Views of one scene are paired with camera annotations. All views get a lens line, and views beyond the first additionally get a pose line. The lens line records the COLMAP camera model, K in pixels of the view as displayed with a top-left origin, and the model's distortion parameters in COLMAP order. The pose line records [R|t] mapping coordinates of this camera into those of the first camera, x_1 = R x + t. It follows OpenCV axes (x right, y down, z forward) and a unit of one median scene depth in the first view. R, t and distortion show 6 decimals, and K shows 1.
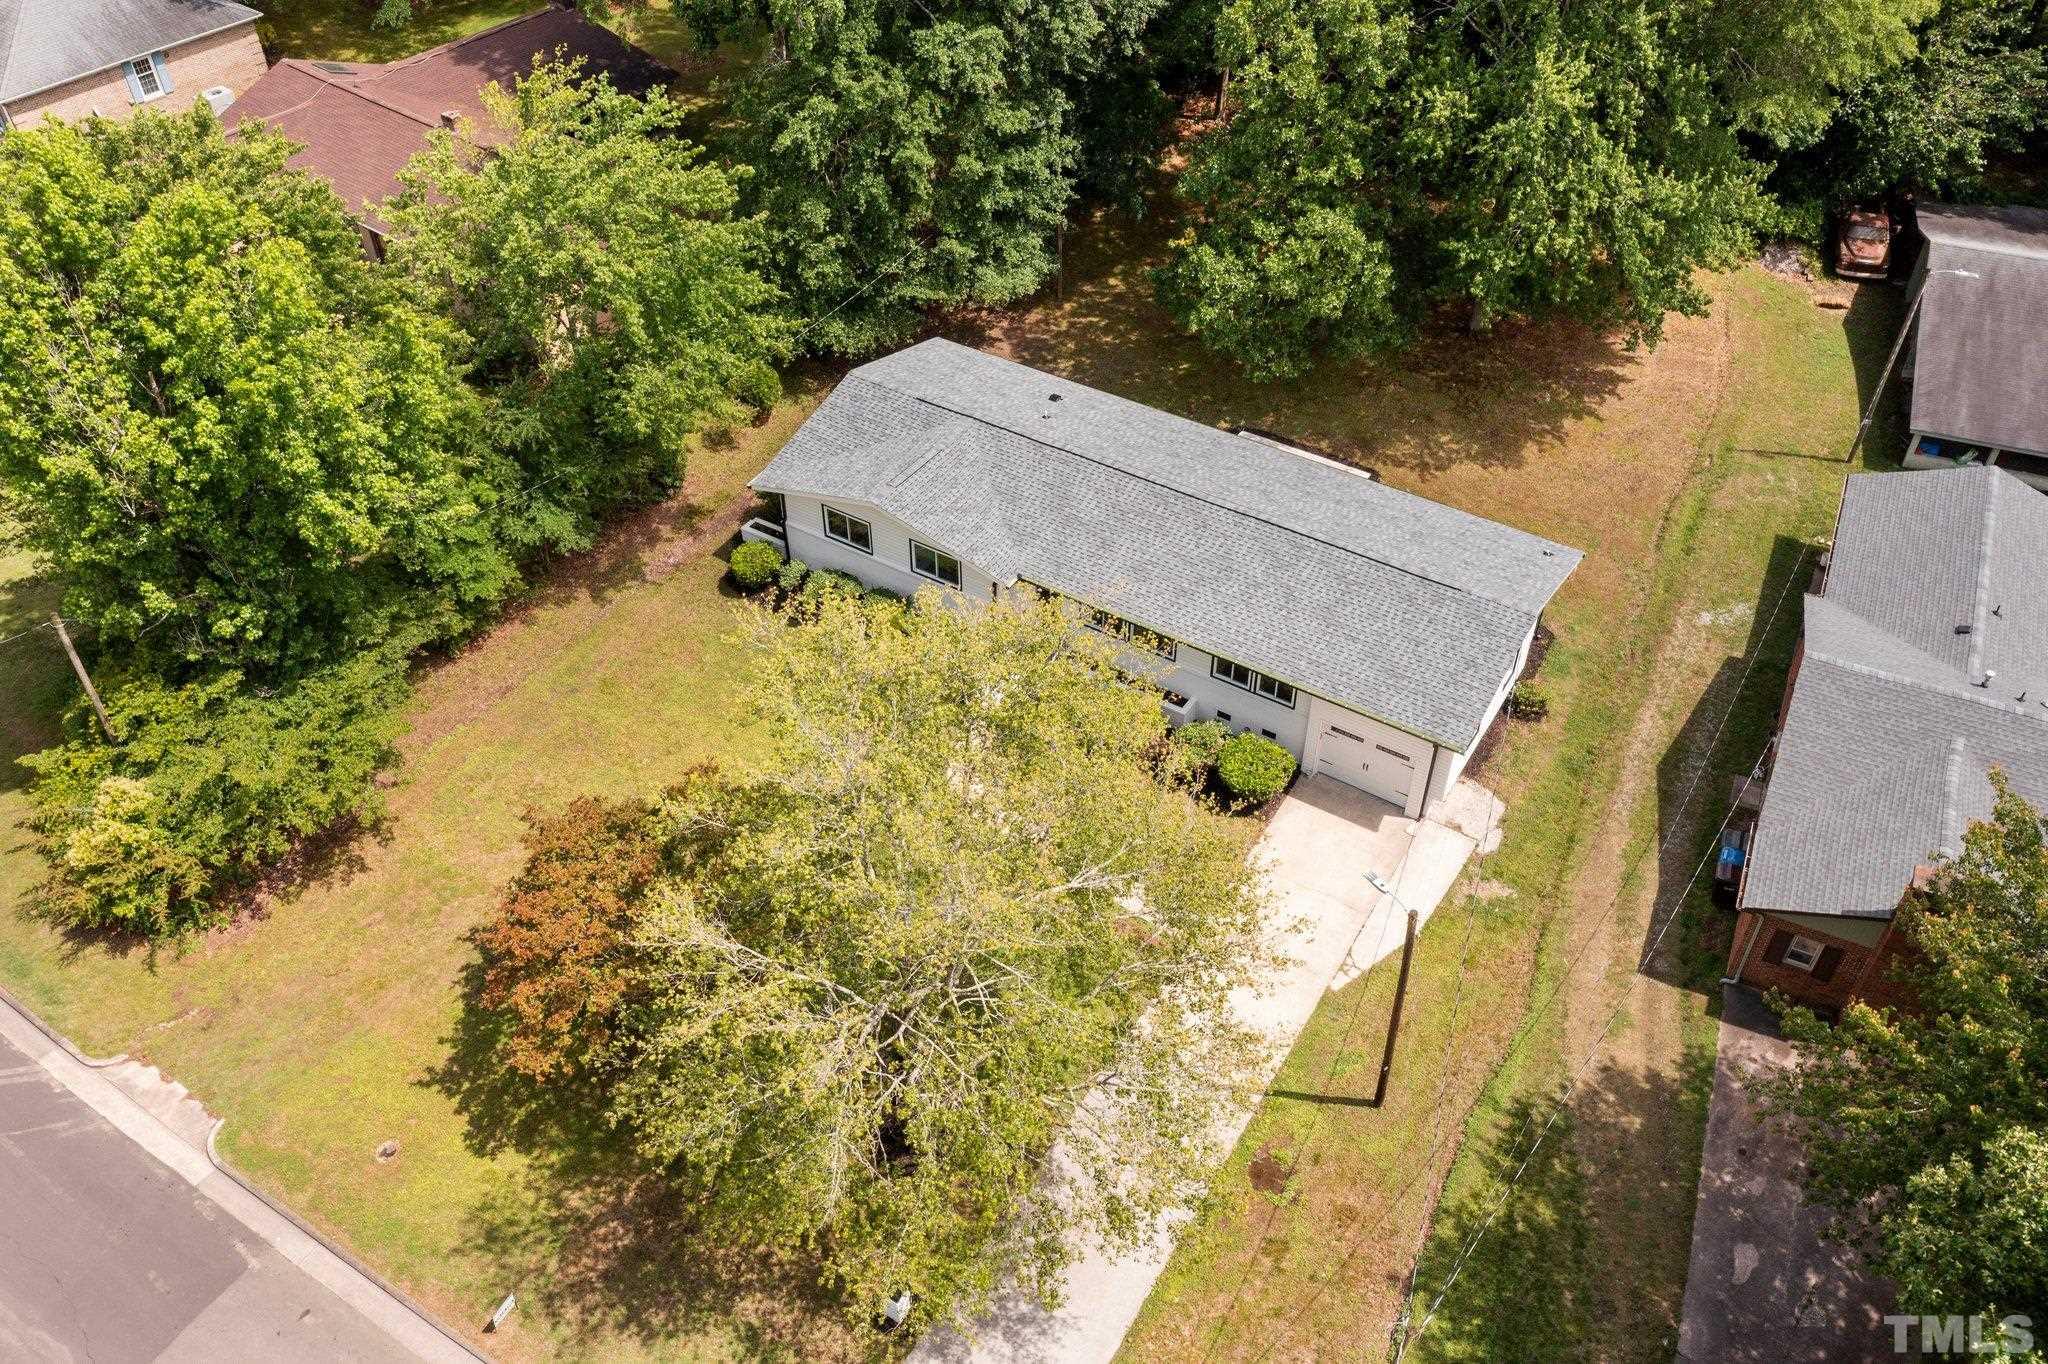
lens RADIAL K [[1613.1, 0, 1024.0], [0, 1613.1, 682.0], [0, 0, 1]] dist [0.001869, -0.000618]
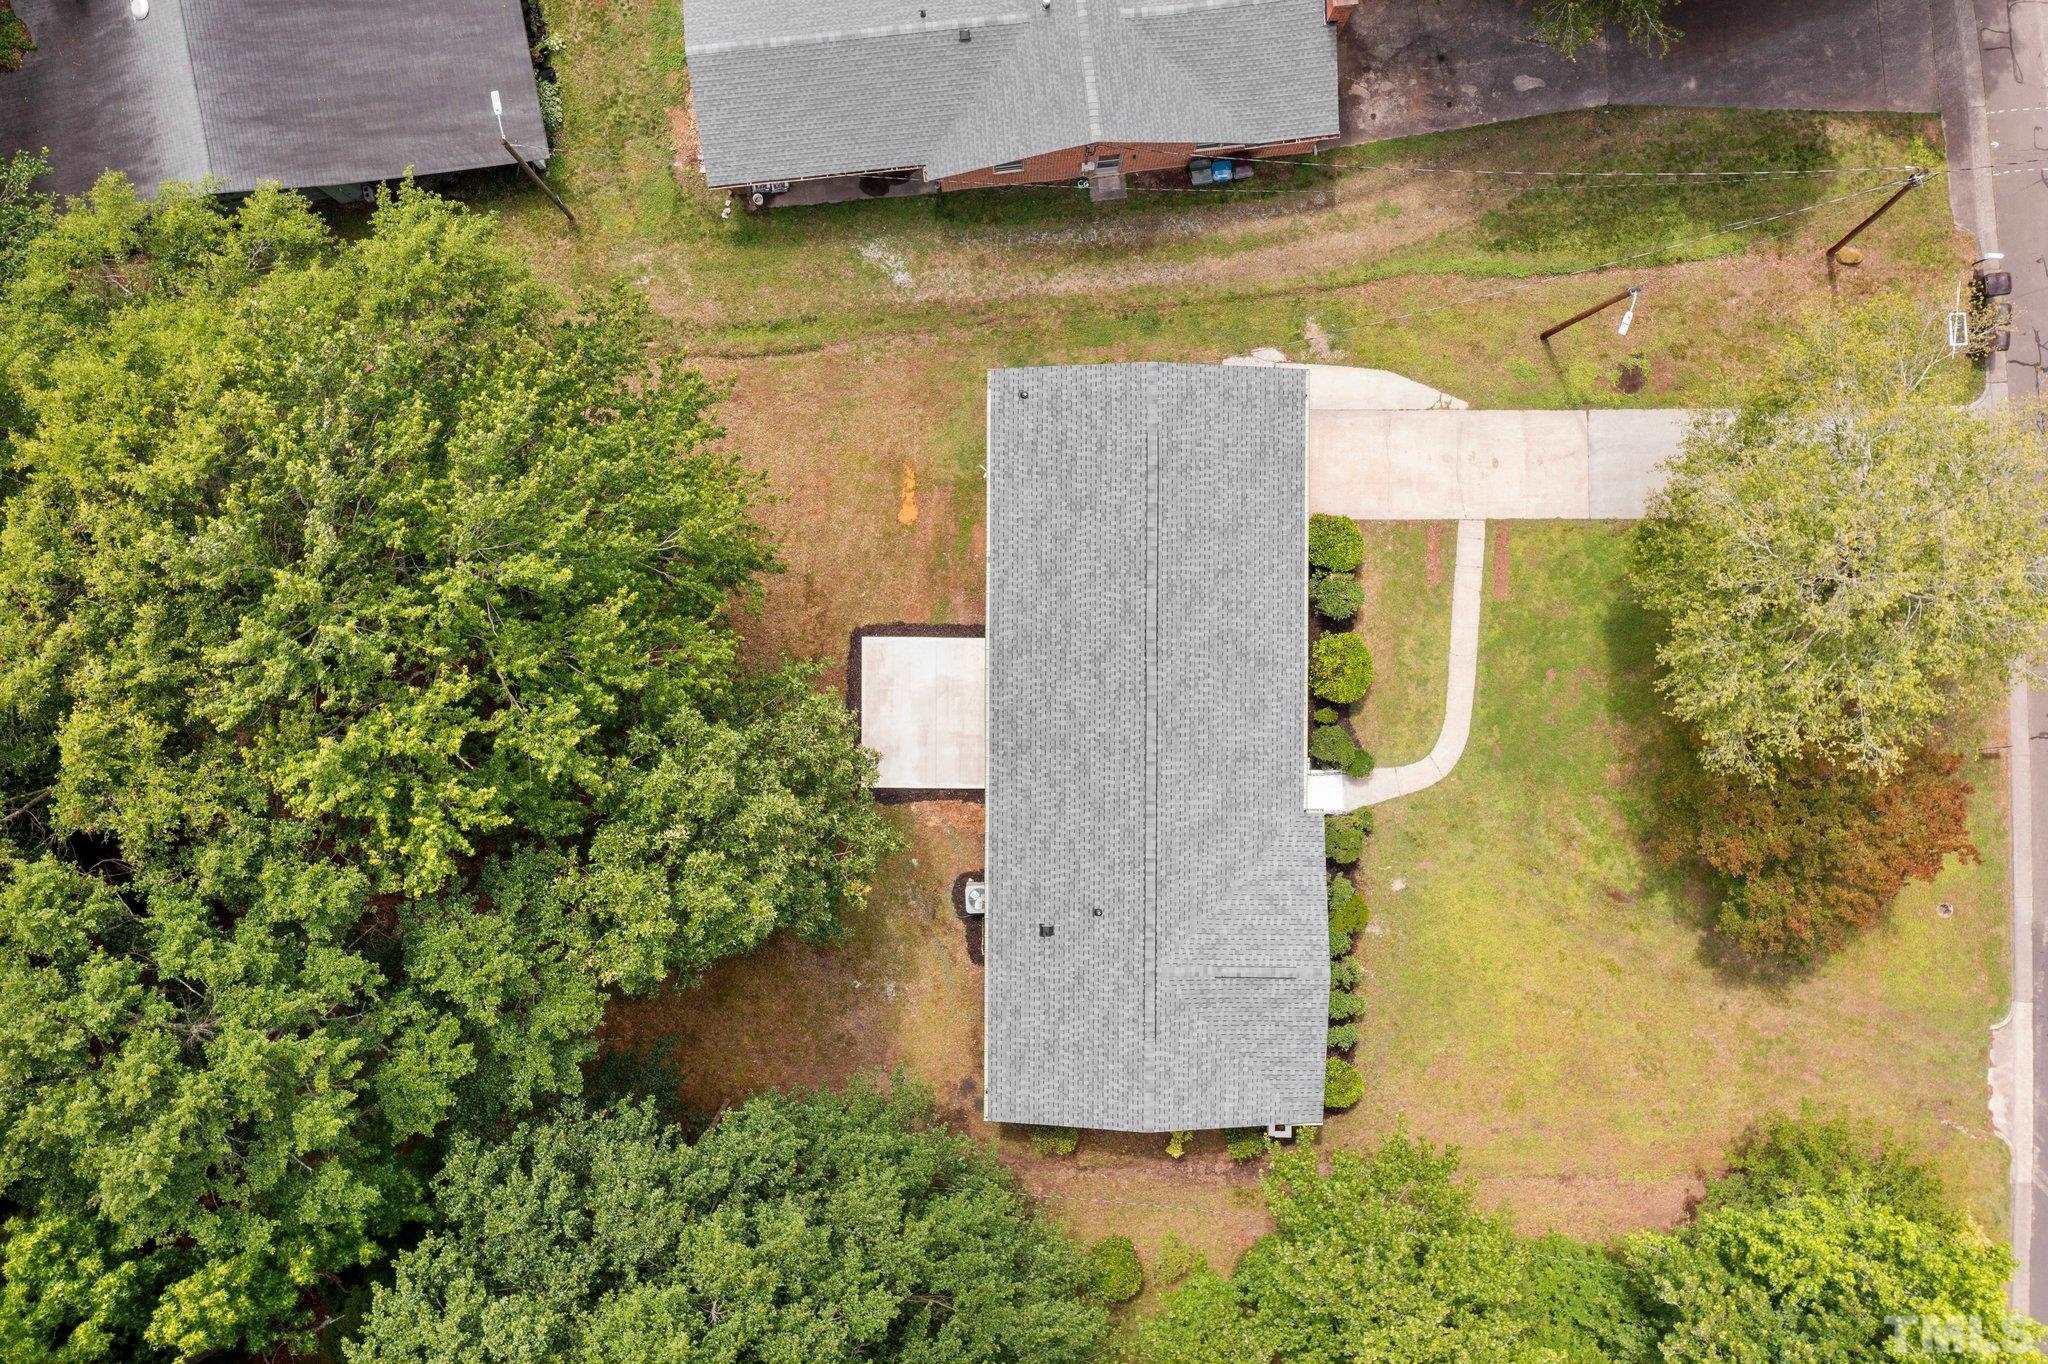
lens RADIAL K [[1613.1, 0, 1024.0], [0, 1613.1, 682.0], [0, 0, 1]] dist [0.001869, -0.000618]
pose [[-0.534365, -0.845252, 0.001550, 0.166618], [0.577128, -0.363517, 0.731285, -0.919086], [-0.617557, 0.391668, 0.682070, 0.360239]]
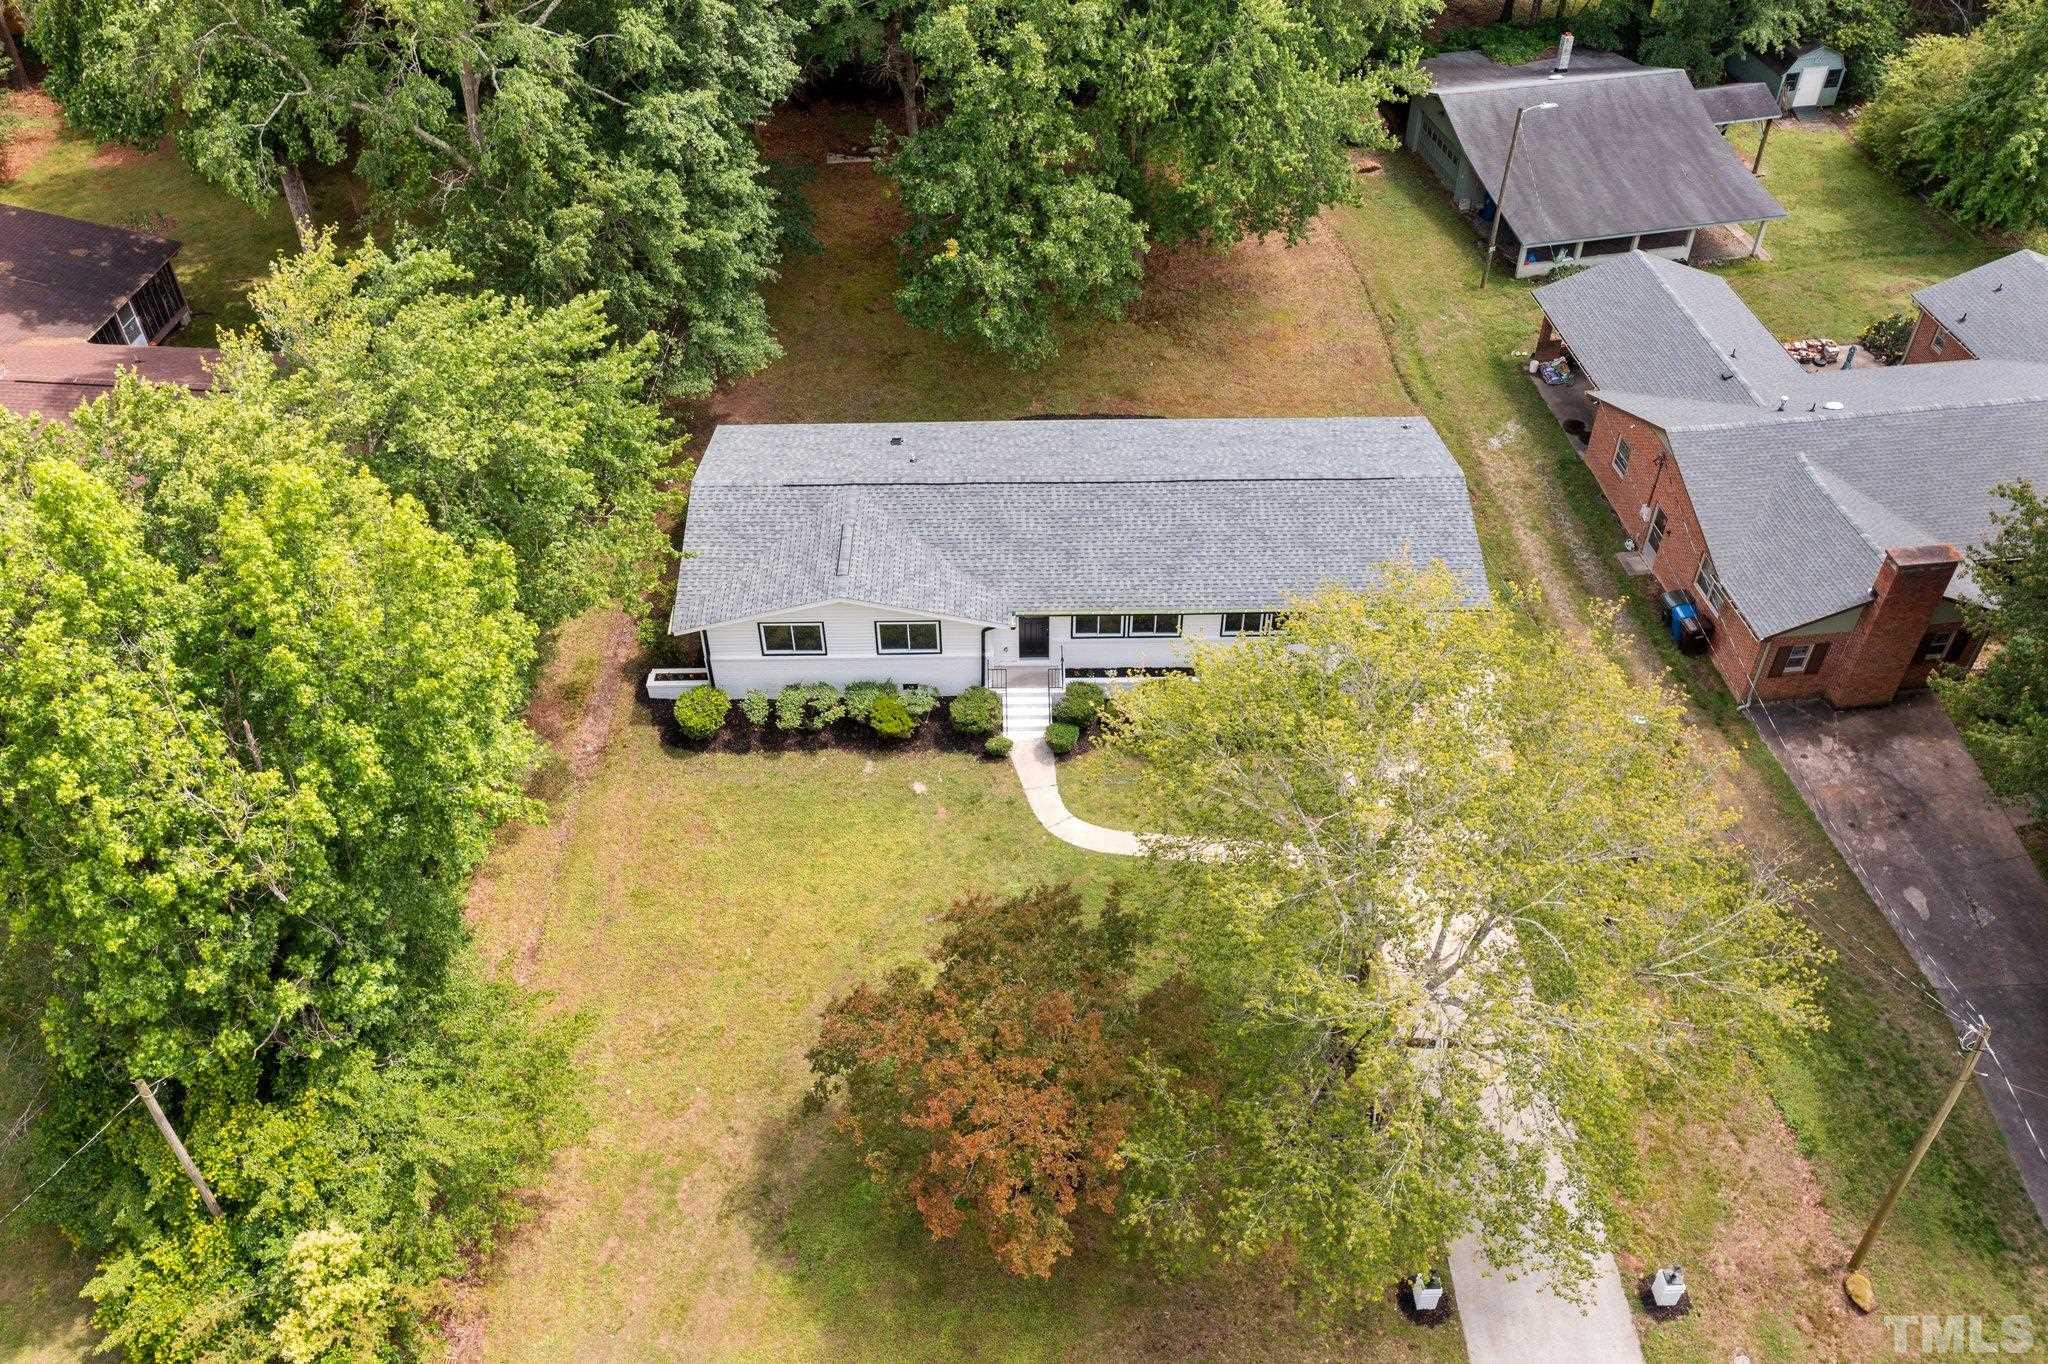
lens RADIAL K [[1613.1, 0, 1024.0], [0, 1613.1, 682.0], [0, 0, 1]] dist [0.001869, -0.000618]
pose [[0.839576, -0.367040, 0.400491, -0.404782], [0.369537, 0.926249, 0.074197, -0.097421], [-0.398188, 0.085702, 0.913292, 0.111592]]
